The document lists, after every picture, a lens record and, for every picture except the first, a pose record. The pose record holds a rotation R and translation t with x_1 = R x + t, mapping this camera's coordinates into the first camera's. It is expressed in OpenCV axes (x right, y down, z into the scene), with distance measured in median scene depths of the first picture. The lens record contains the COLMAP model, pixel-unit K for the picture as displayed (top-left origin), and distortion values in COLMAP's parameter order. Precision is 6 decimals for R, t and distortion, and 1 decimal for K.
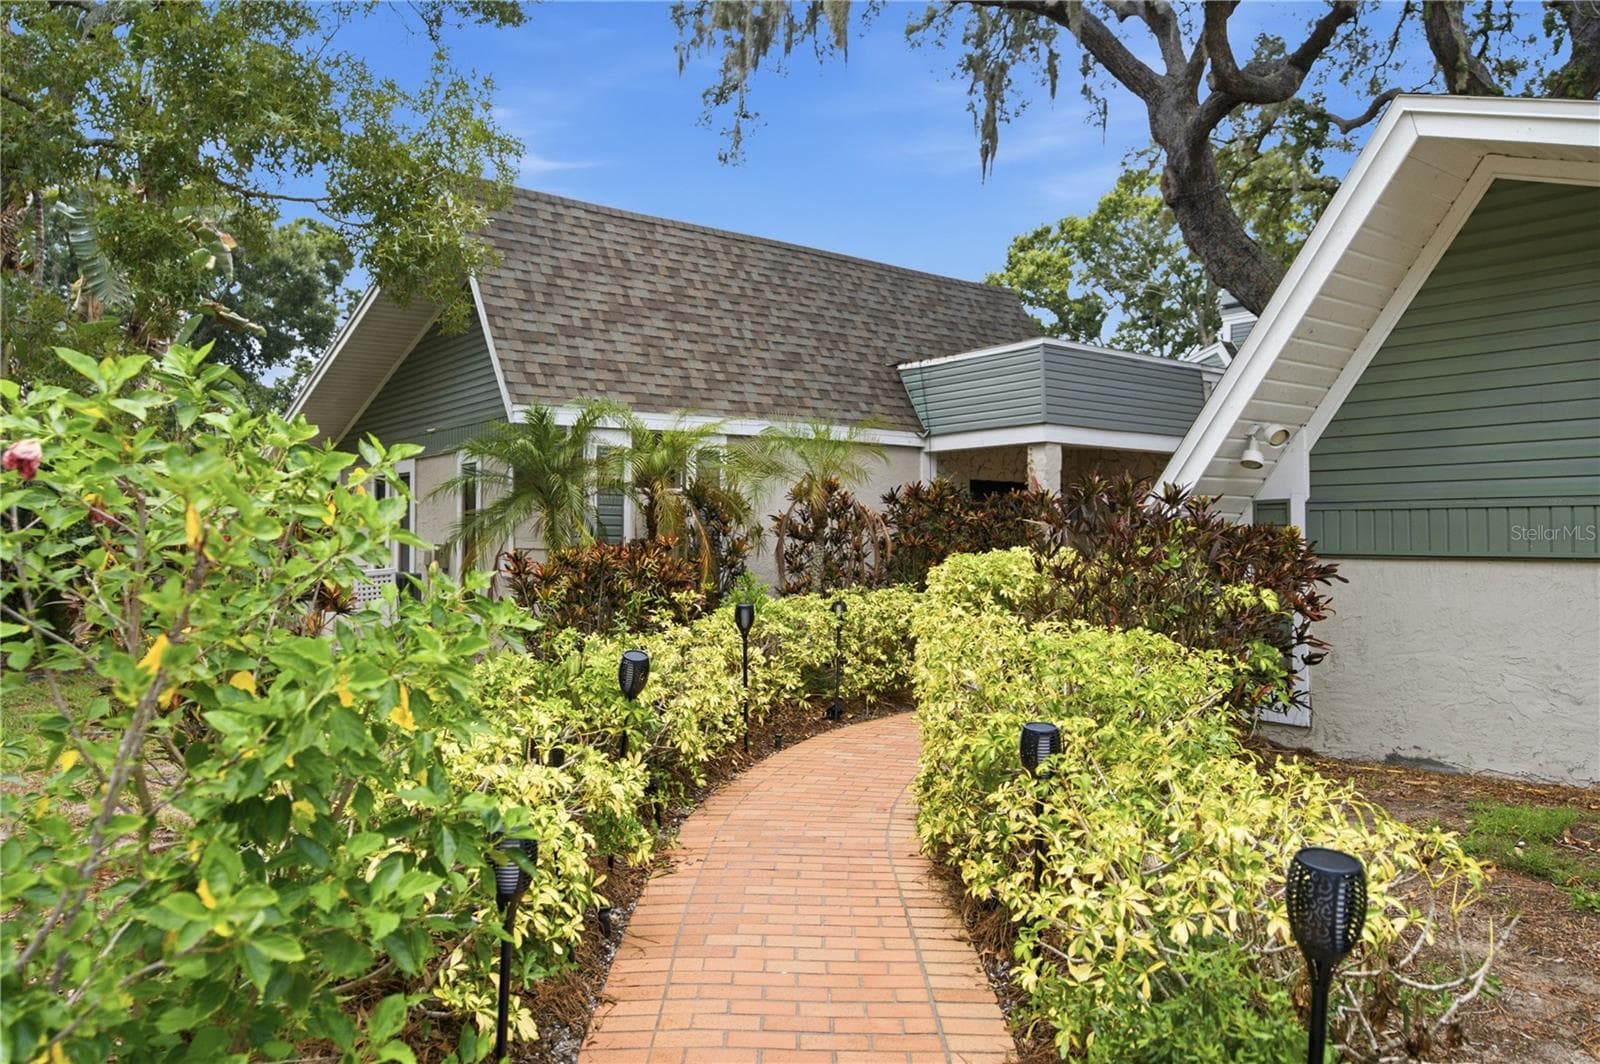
lens RADIAL K [[1133.6, 0, 800.0], [0, 1133.6, 532.0], [0, 0, 1]] dist [-0.005662, -0.001018]
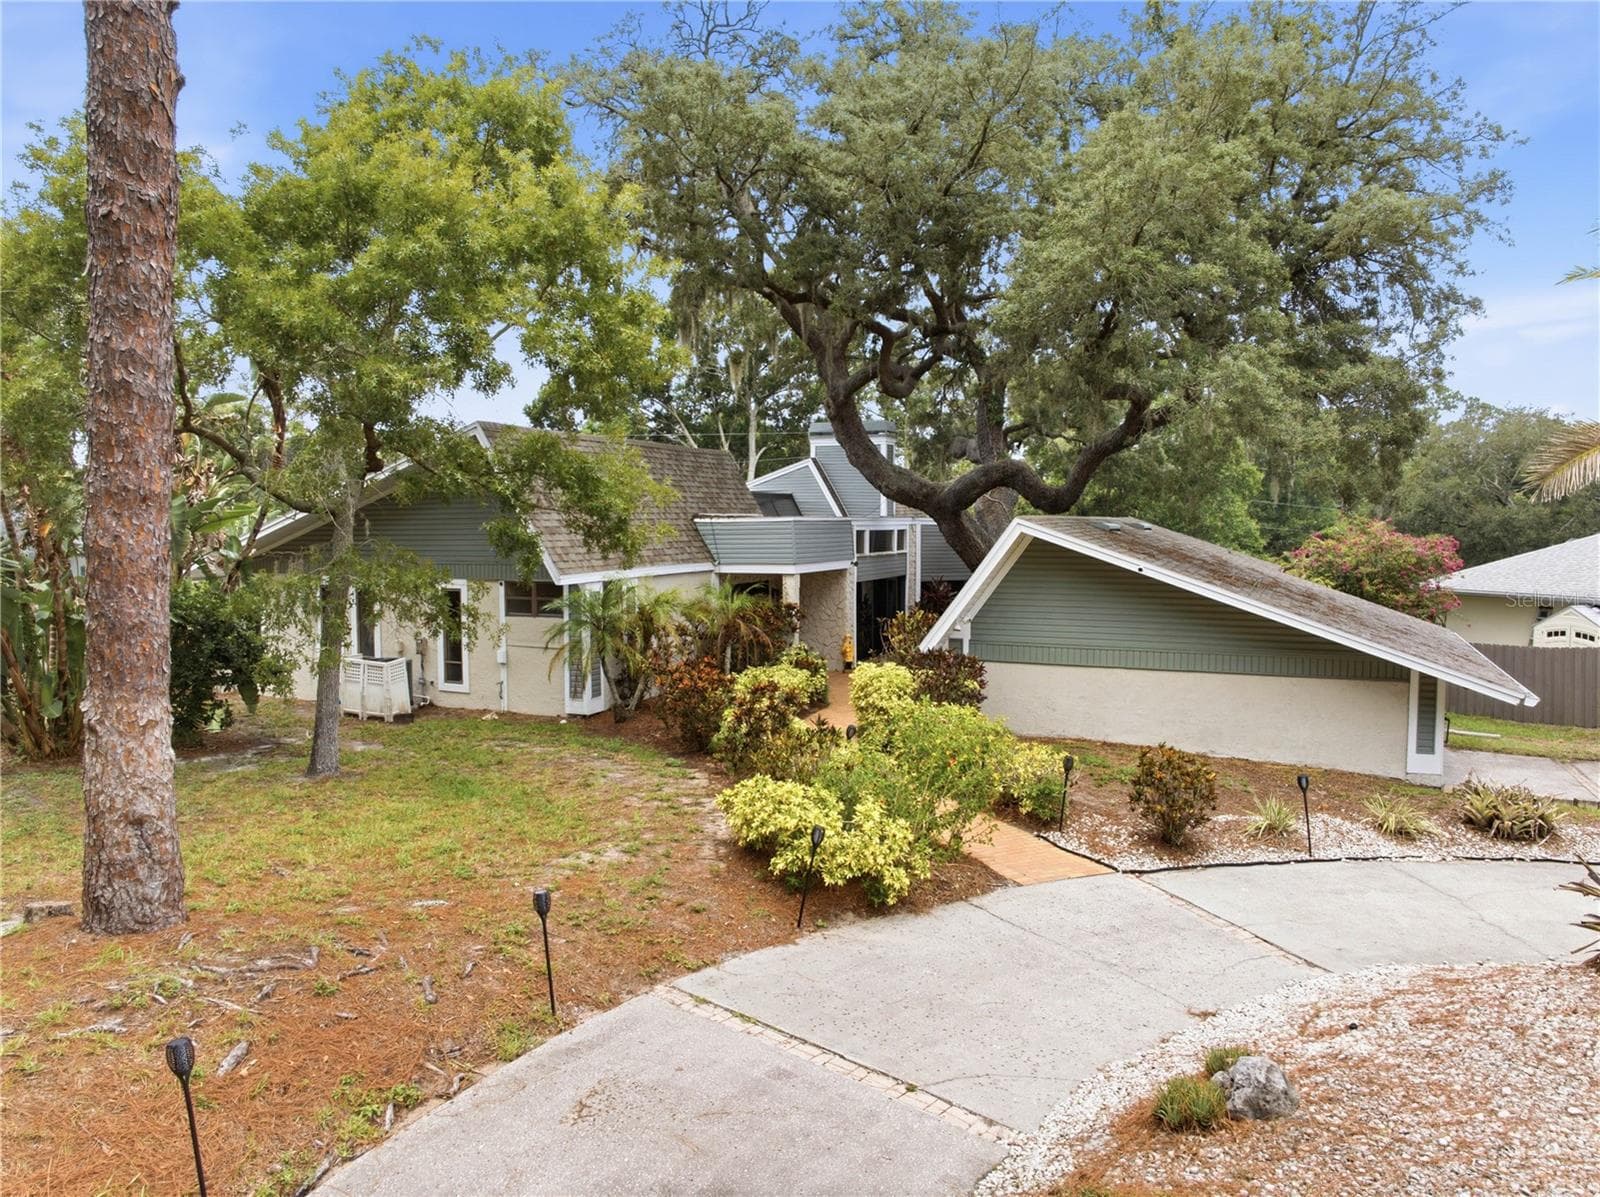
lens RADIAL K [[1141.9, 0, 800.0], [0, 1141.9, 598.5], [0, 0, 1]] dist [-0.044523, -0.002640]
pose [[0.895758, -0.030037, 0.443526, -1.068444], [-0.001833, 0.997457, 0.071253, -0.308572], [-0.444538, -0.064638, 0.893425, -1.175850]]
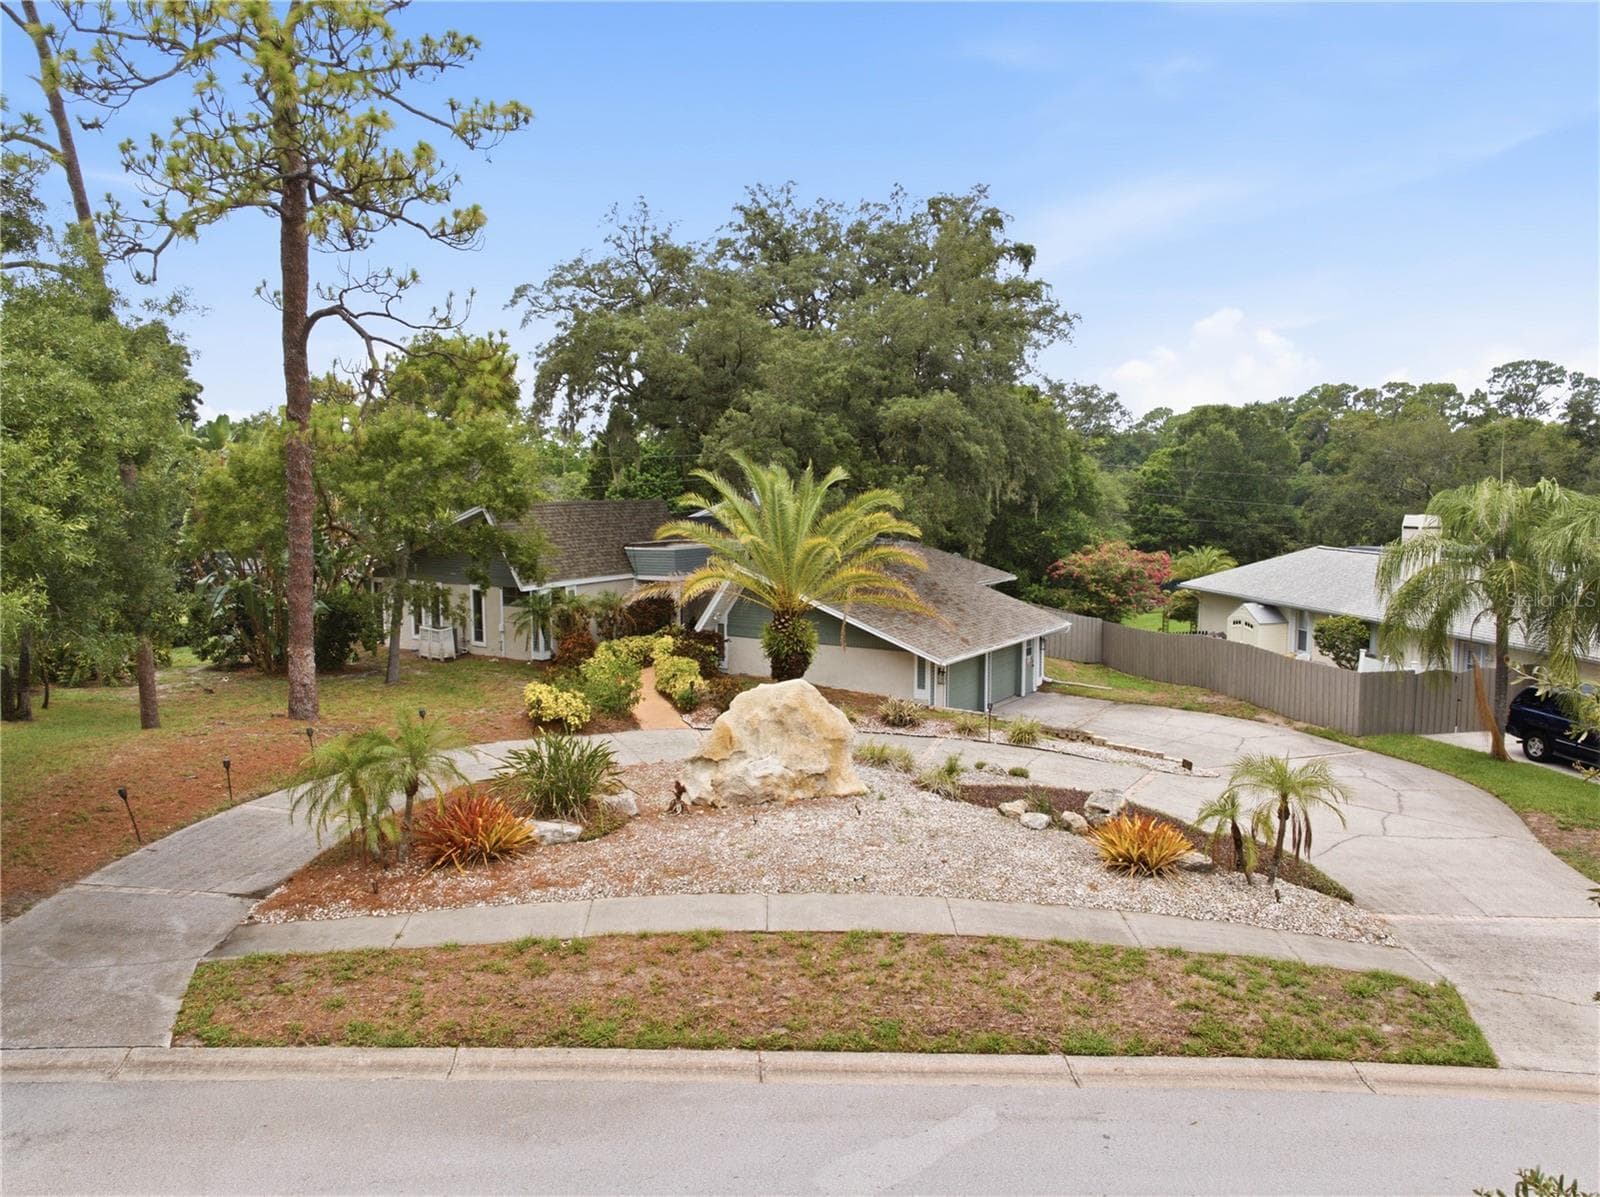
lens RADIAL K [[1141.9, 0, 800.0], [0, 1141.9, 598.5], [0, 0, 1]] dist [-0.044523, -0.002640]
pose [[0.950913, -0.033161, 0.307676, -0.770786], [-0.000295, 0.994144, 0.108060, -0.670279], [-0.309458, -0.102846, 0.945335, -3.752406]]
